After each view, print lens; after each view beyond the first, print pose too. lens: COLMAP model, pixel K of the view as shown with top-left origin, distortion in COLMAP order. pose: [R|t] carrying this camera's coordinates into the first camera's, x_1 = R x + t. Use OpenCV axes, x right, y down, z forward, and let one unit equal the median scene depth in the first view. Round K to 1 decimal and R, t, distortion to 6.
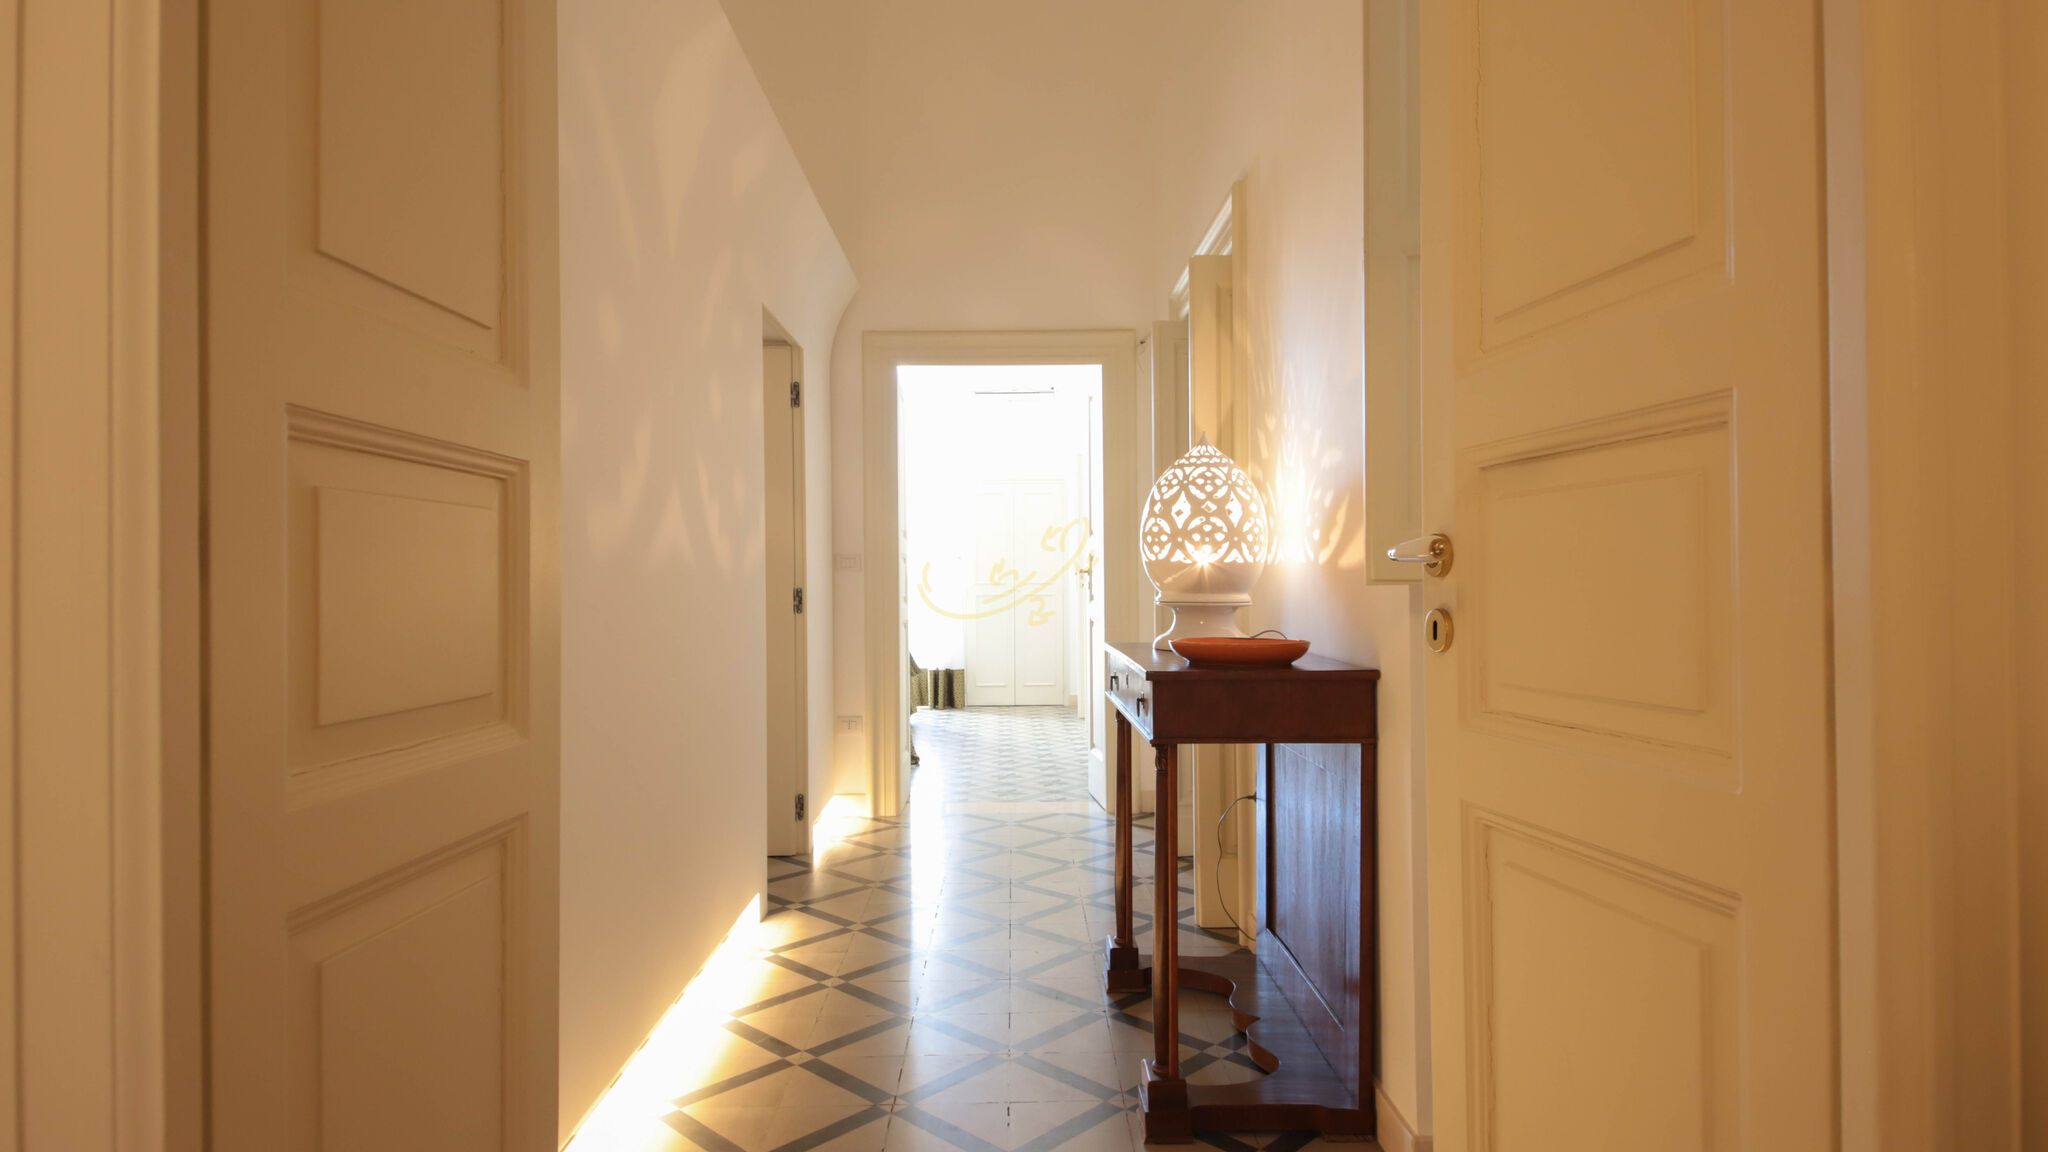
lens RADIAL K [[1068.4, 0, 1024.3], [0, 1068.4, 579.0], [0, 0, 1]] dist [0.024190, -0.004293]
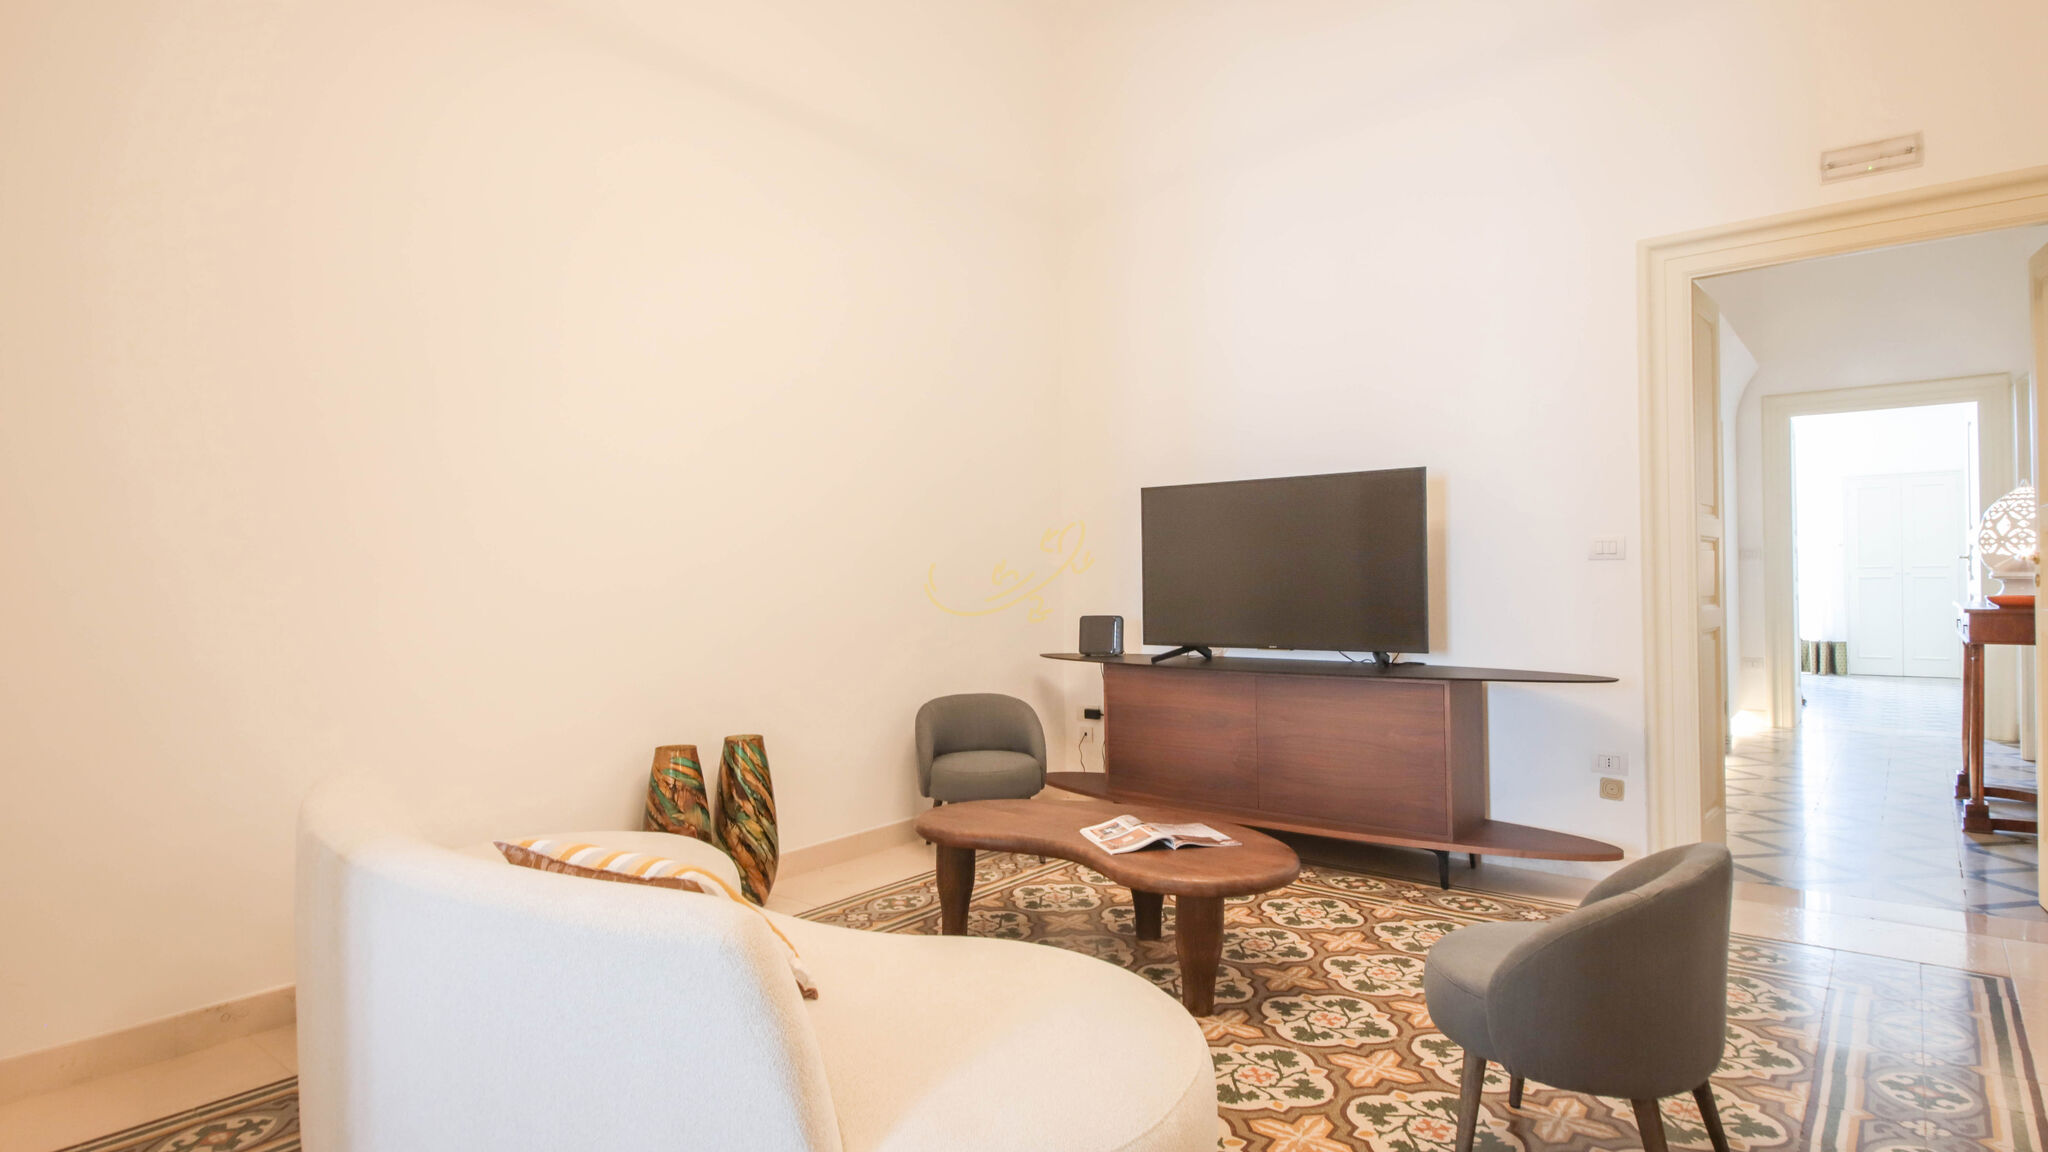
lens RADIAL K [[1102.9, 0, 1019.5], [0, 1102.9, 576.5], [0, 0, 1]] dist [0.005815, 0.001224]
pose [[0.768832, -0.003157, -0.639443, 0.036623], [0.008656, 0.999948, 0.005471, -0.001549], [0.639392, -0.009741, 0.768819, -0.846685]]
